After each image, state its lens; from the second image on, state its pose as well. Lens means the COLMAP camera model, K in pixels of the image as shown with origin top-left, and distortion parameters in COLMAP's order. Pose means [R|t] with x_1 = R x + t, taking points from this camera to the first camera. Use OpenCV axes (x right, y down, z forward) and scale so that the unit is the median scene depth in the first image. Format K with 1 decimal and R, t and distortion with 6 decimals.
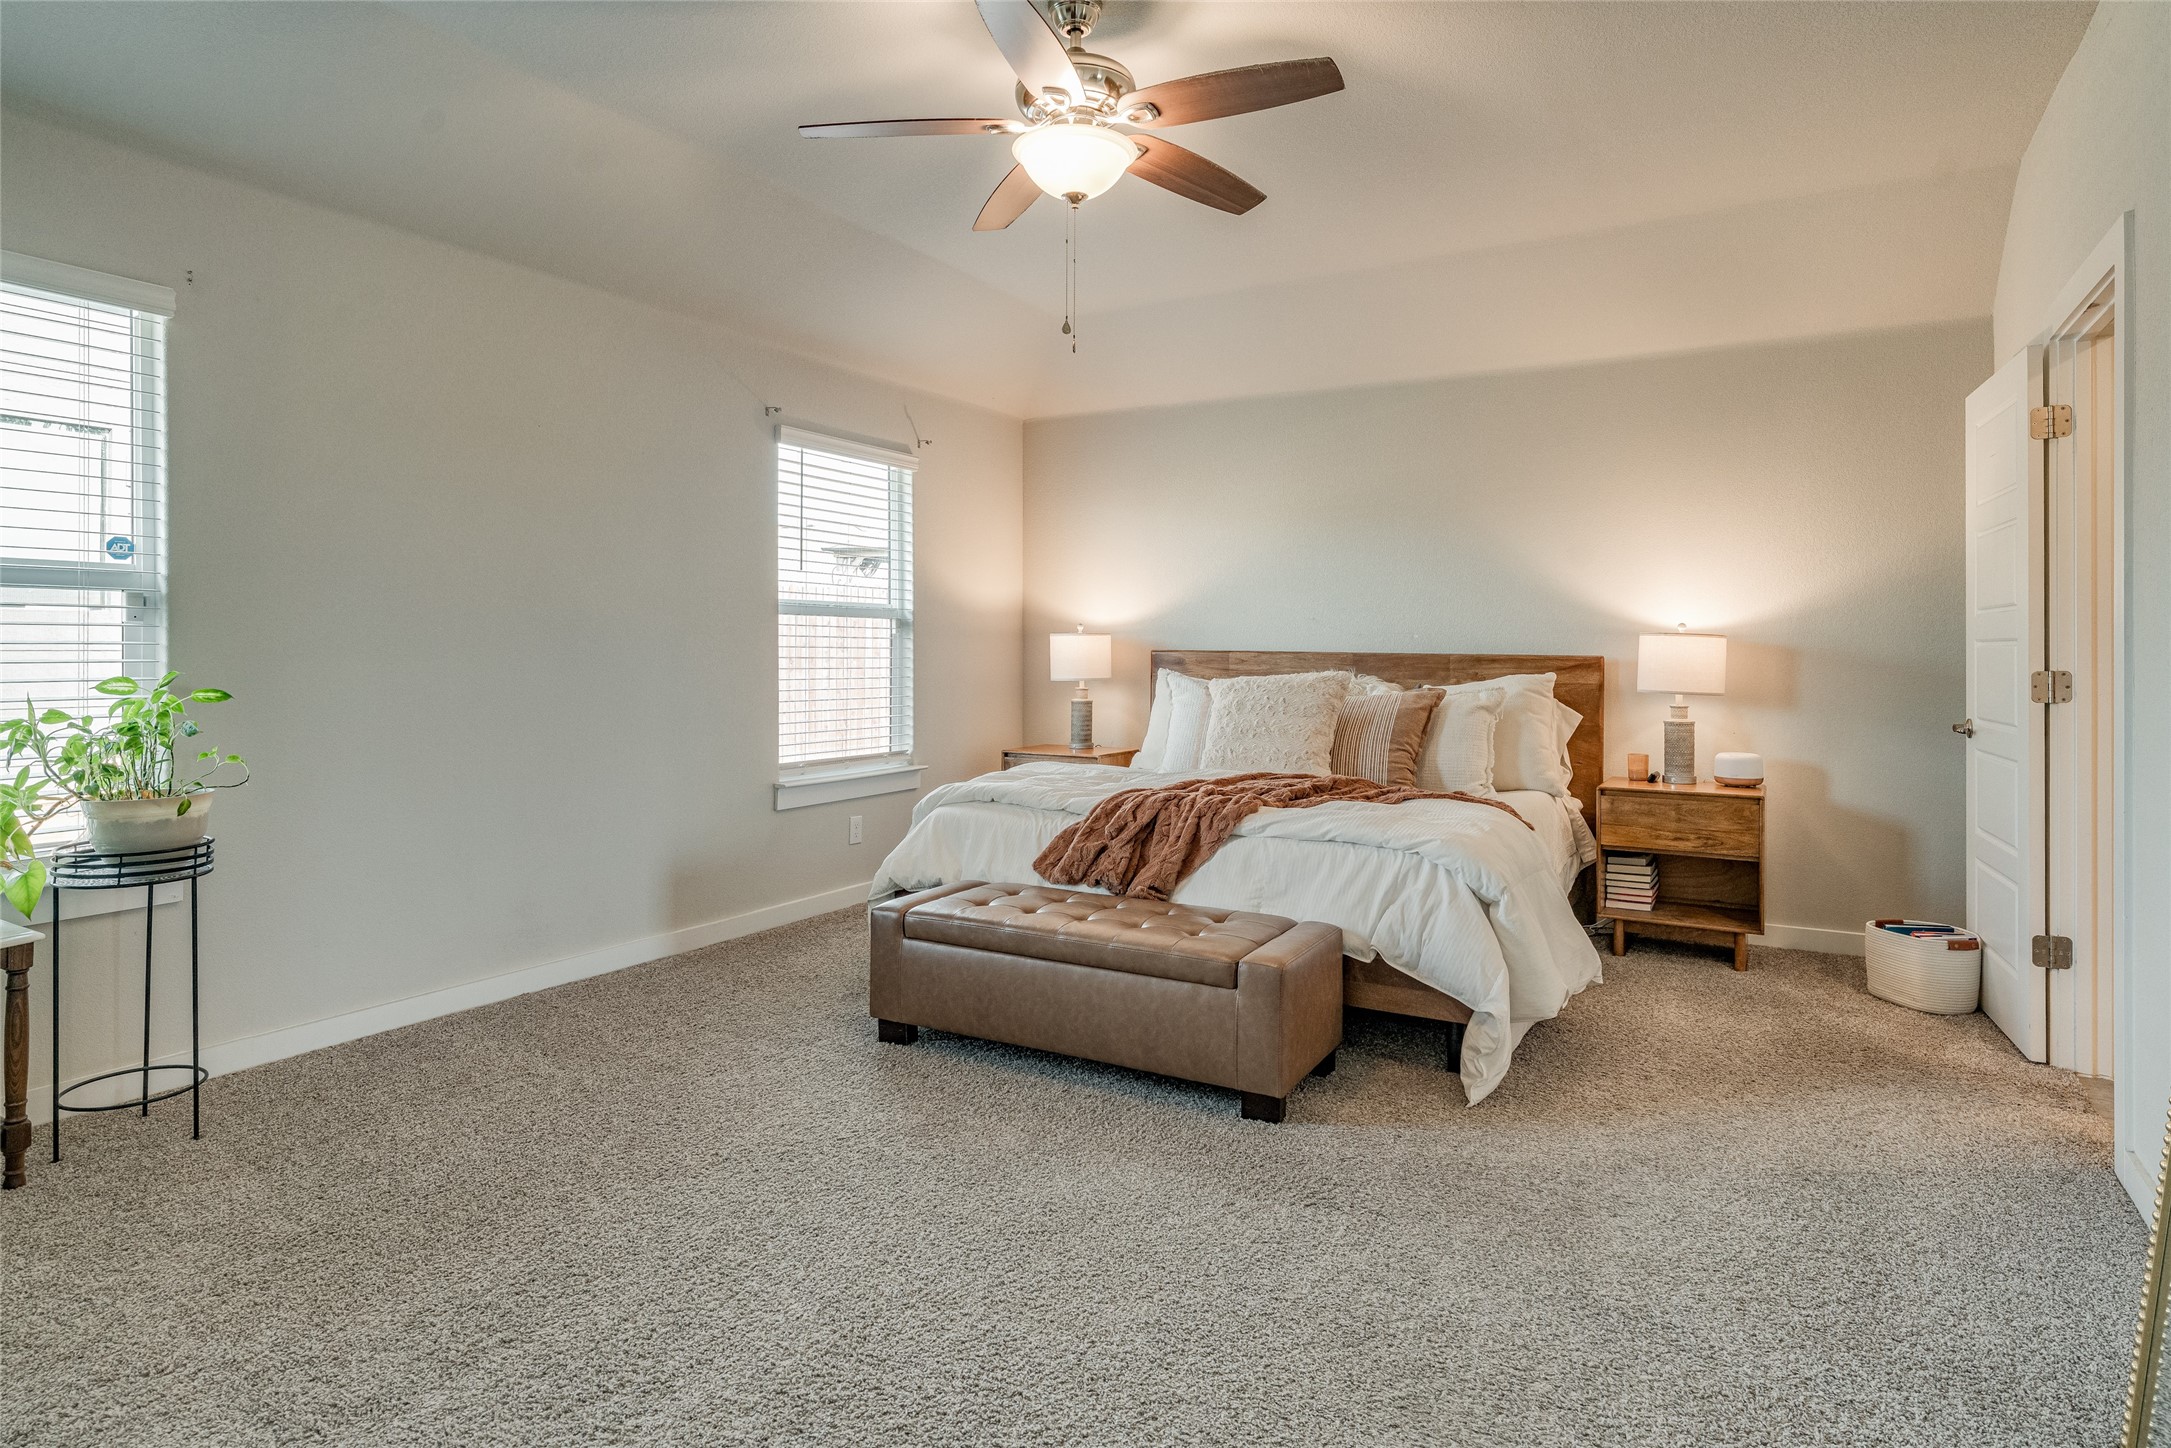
lens RADIAL K [[1188.6, 0, 1089.9], [0, 1188.6, 642.0], [0, 0, 1]] dist [-0.001938, 0.001491]
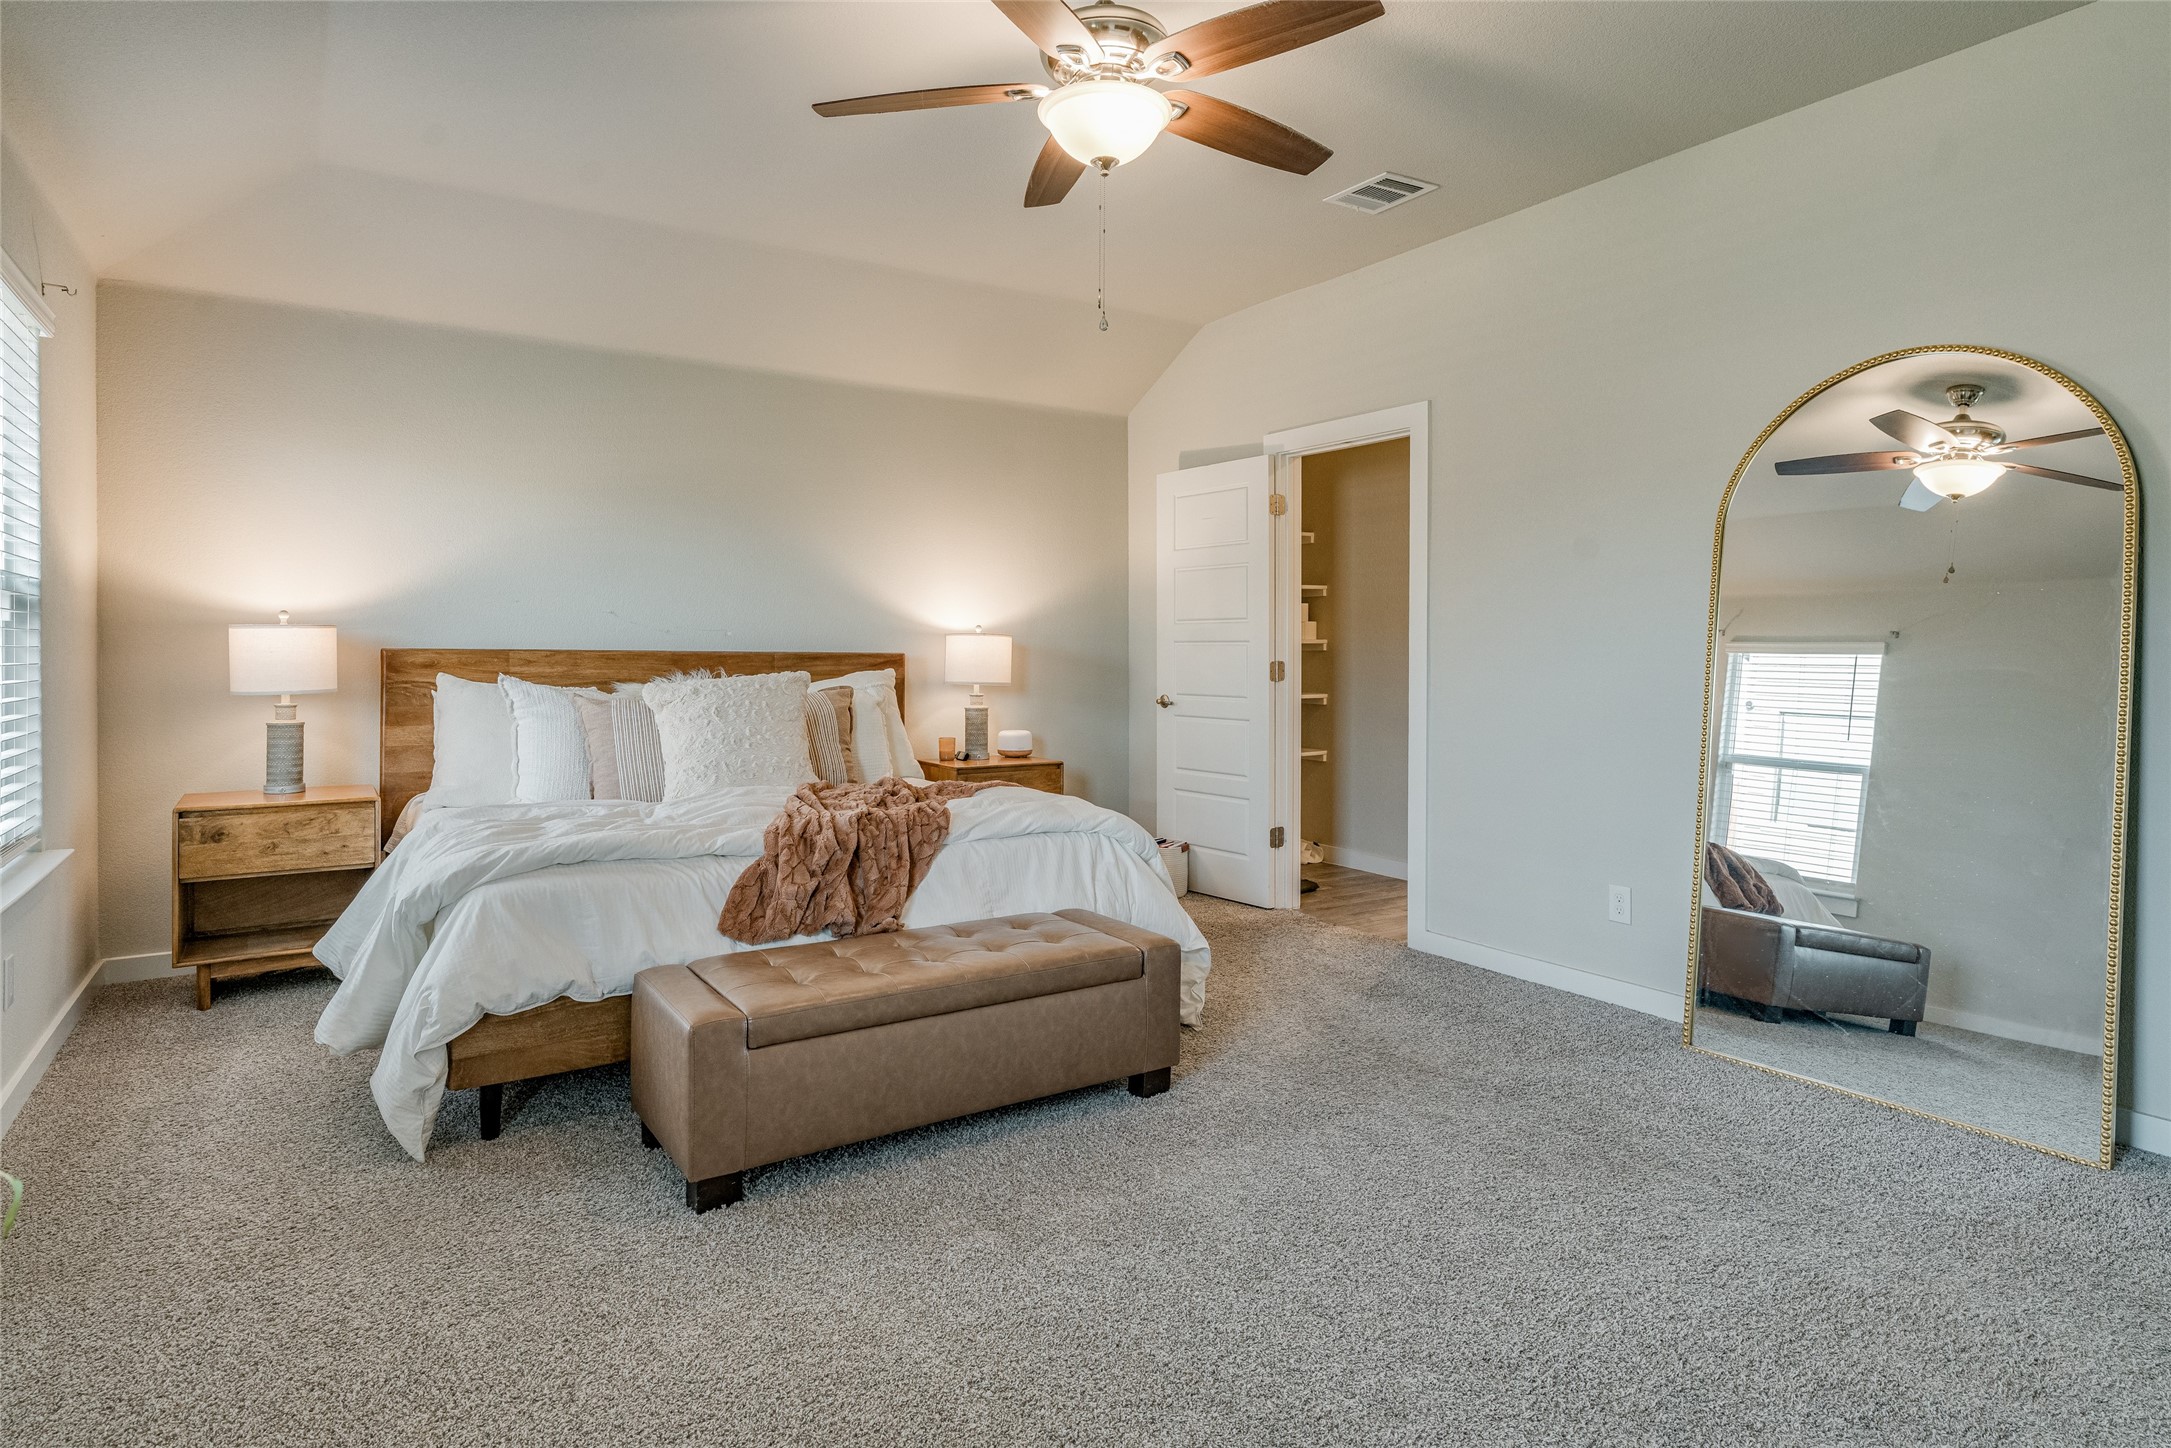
lens RADIAL K [[1177.2, 0, 1087.6], [0, 1177.2, 656.9], [0, 0, 1]] dist [-0.002183, -0.000170]
pose [[0.454431, -0.008296, 0.890744, -0.517715], [-0.005643, 0.999910, 0.012192, 0.000525], [-0.890764, -0.010567, 0.454343, 0.370566]]
